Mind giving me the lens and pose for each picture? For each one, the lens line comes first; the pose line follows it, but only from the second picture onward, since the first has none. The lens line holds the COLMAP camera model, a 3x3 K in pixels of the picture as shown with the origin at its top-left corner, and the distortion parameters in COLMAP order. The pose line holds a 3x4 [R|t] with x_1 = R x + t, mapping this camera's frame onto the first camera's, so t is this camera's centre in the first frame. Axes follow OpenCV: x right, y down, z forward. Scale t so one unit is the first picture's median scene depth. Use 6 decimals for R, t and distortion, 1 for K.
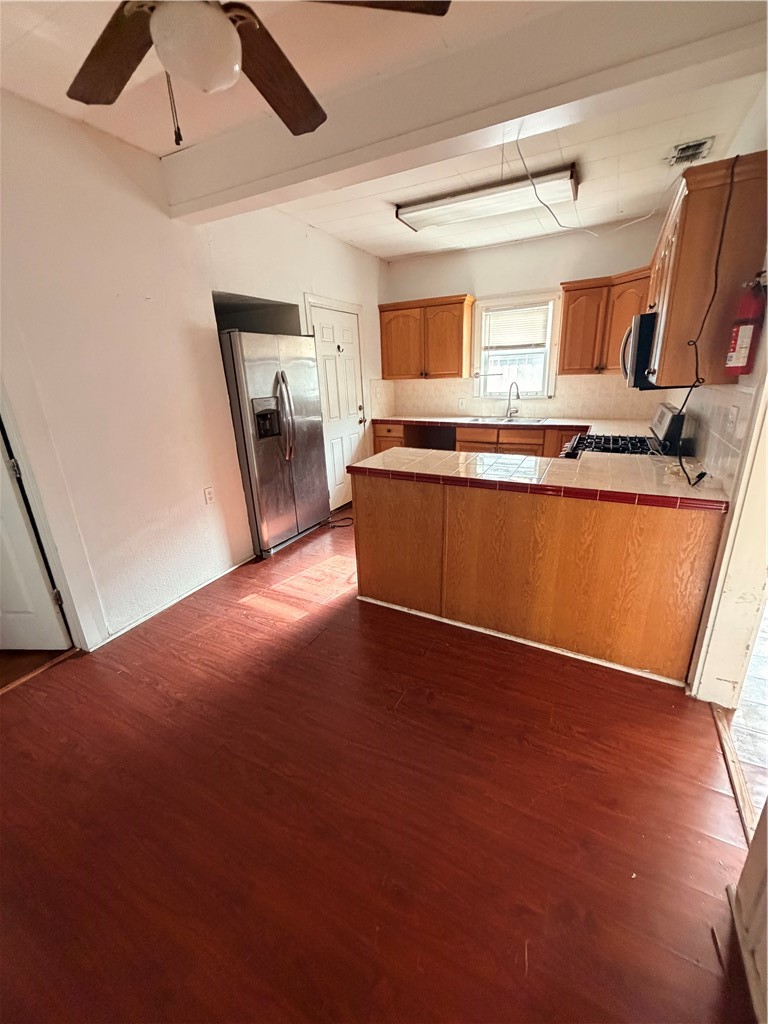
lens RADIAL K [[410.1, 0, 383.4], [0, 410.1, 509.6], [0, 0, 1]] dist [0.000222, 0.000978]
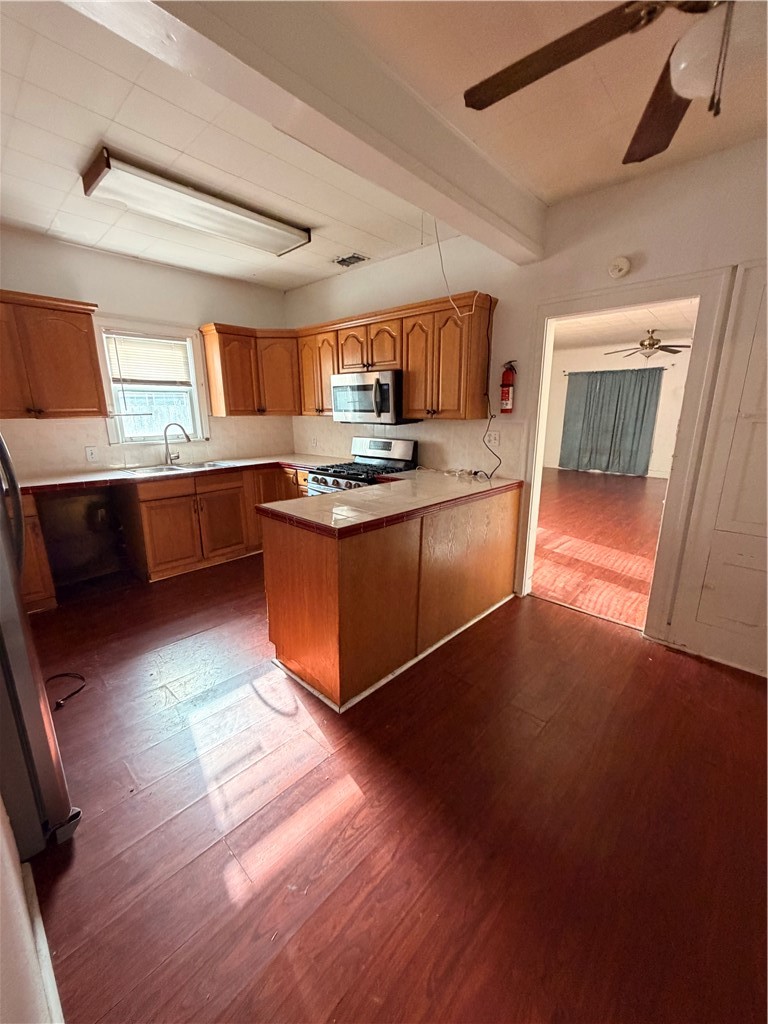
lens RADIAL K [[410.1, 0, 384.0], [0, 410.1, 509.7], [0, 0, 1]] dist [0.000222, 0.000978]
pose [[0.259369, -0.192840, 0.946330, -0.439814], [0.299215, 0.947695, 0.111110, -0.116832], [-0.918258, 0.254338, 0.303503, 0.427817]]
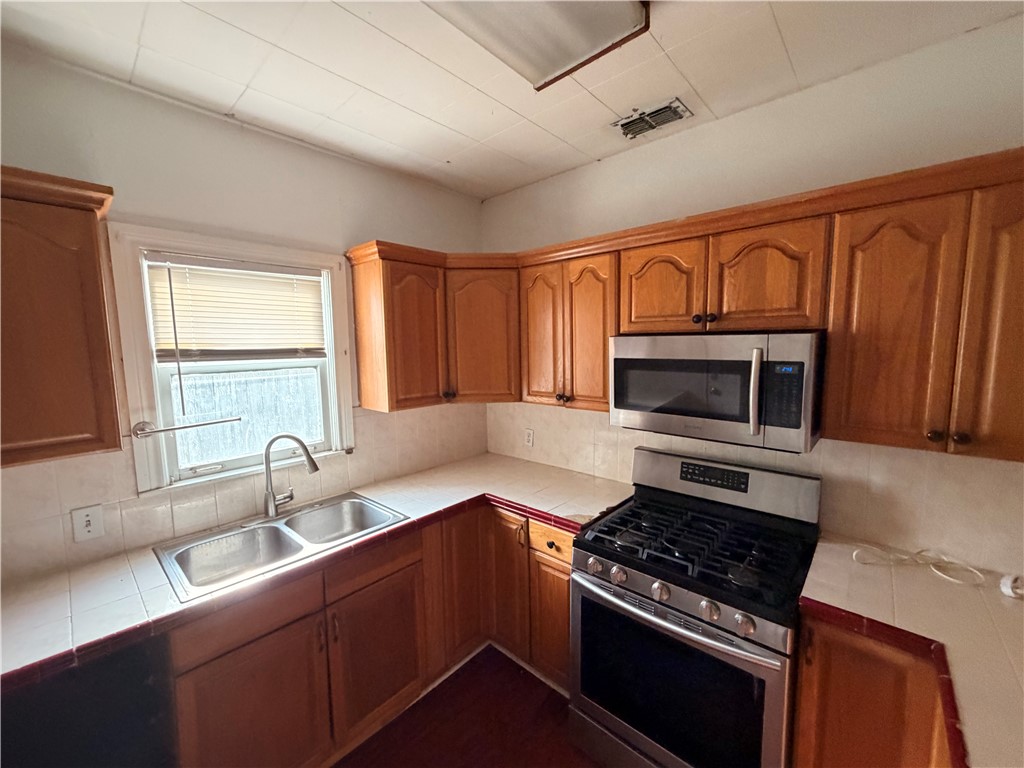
lens RADIAL K [[410.1, 0, 510.9], [0, 410.1, 382.4], [0, 0, 1]] dist [0.000222, 0.000978]
pose [[0.251354, -0.052967, 0.966445, -0.021115], [0.311465, 0.949817, -0.028951, -0.305070], [-0.916412, 0.308290, 0.255238, 0.734073]]
